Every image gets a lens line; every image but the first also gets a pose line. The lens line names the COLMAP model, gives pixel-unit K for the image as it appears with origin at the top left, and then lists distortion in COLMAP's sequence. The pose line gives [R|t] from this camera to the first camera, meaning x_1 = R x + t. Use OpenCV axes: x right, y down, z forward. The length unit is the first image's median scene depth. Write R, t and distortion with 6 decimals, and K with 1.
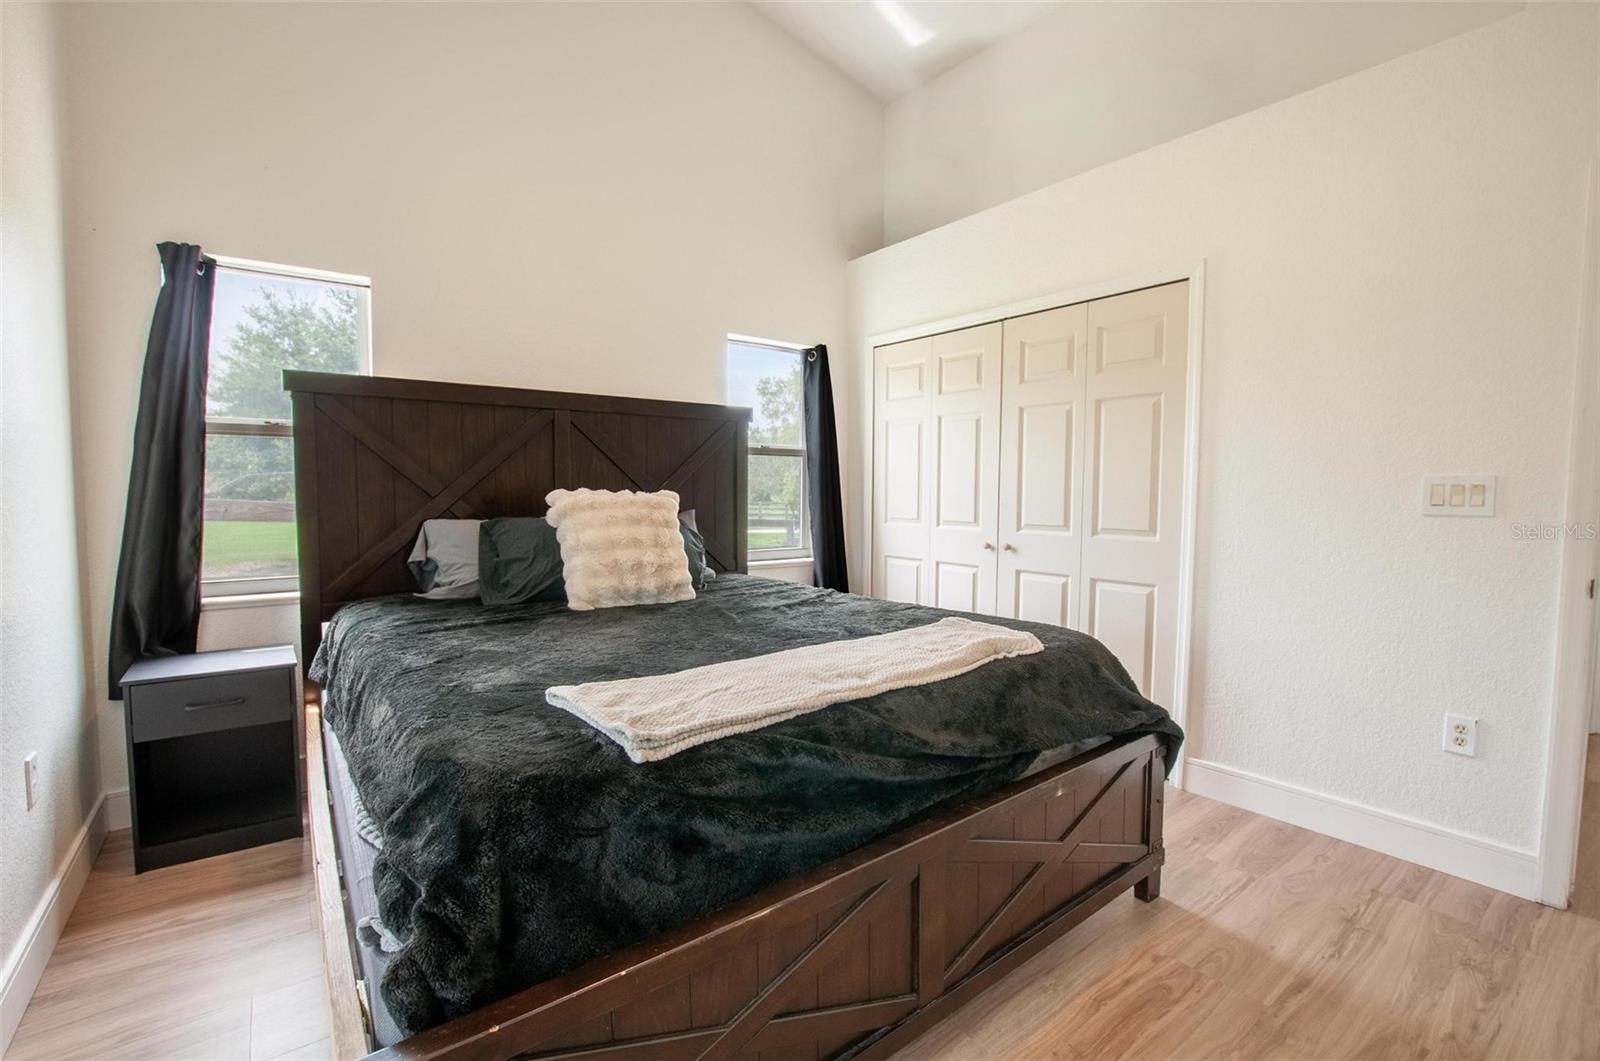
lens RADIAL K [[706.8, 0, 795.3], [0, 706.8, 532.4], [0, 0, 1]] dist [-0.029843, 0.005046]
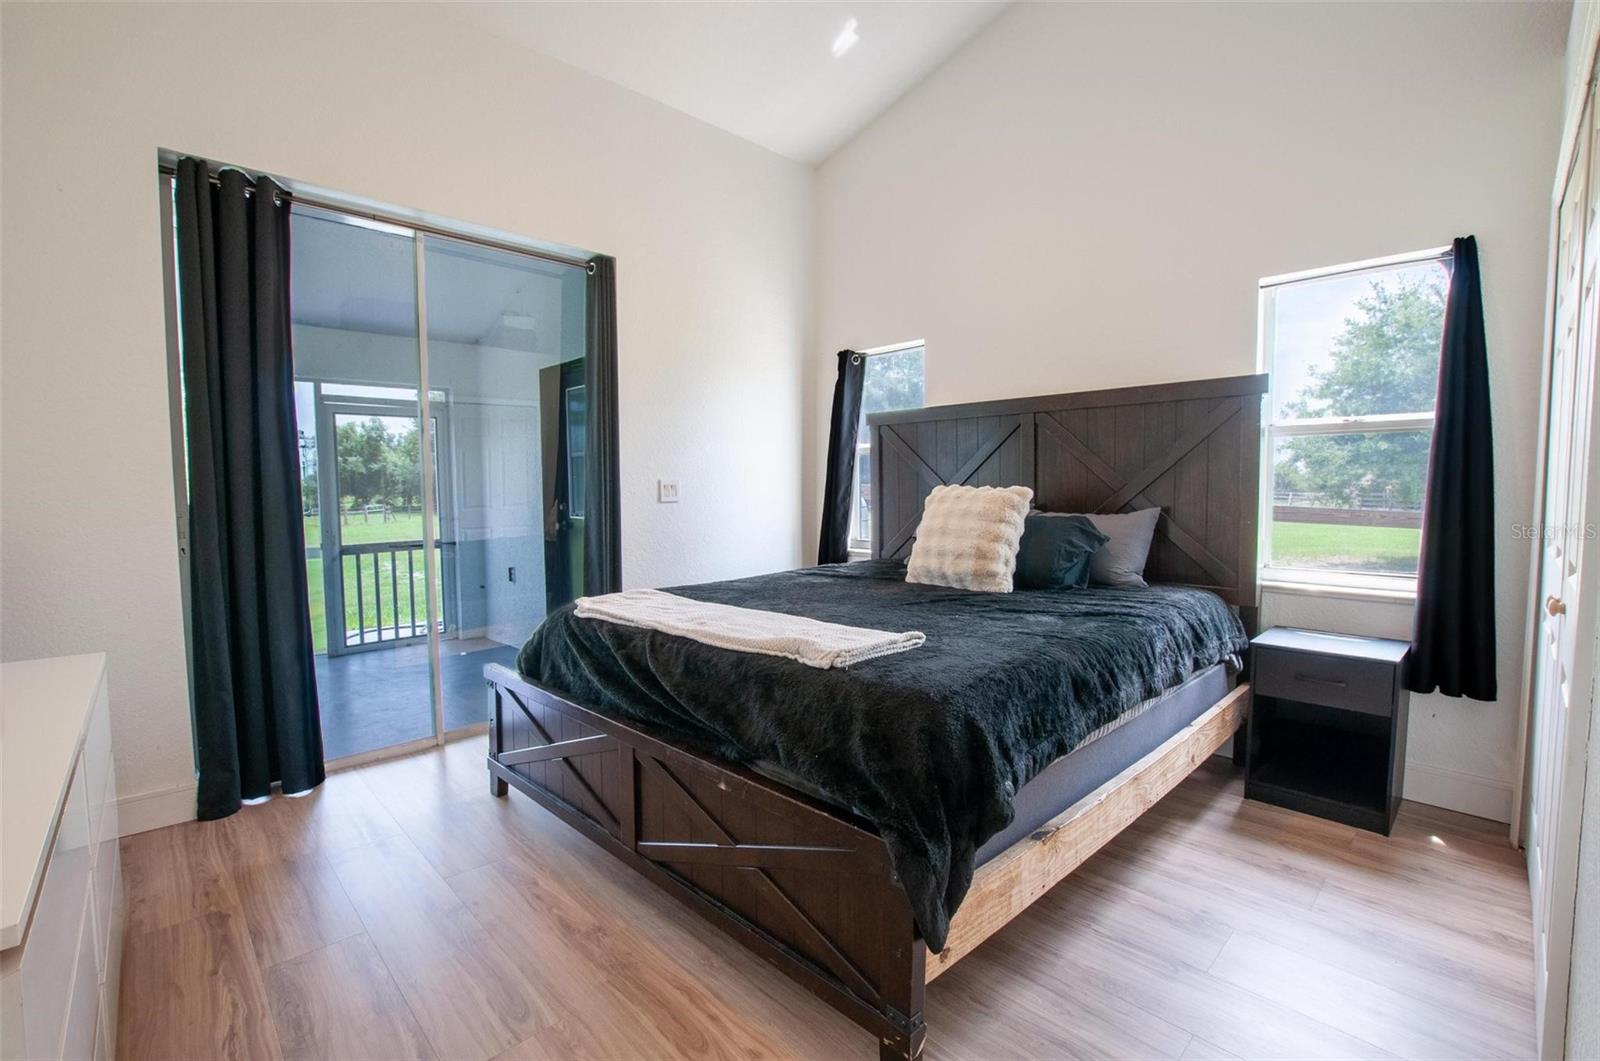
lens RADIAL K [[706.8, 0, 795.3], [0, 706.8, 532.4], [0, 0, 1]] dist [-0.029843, 0.005046]
pose [[0.117376, 0.061868, -0.991159, 1.023340], [-0.054319, 0.996963, 0.055797, -0.042202], [0.991601, 0.047290, 0.120380, 0.719444]]
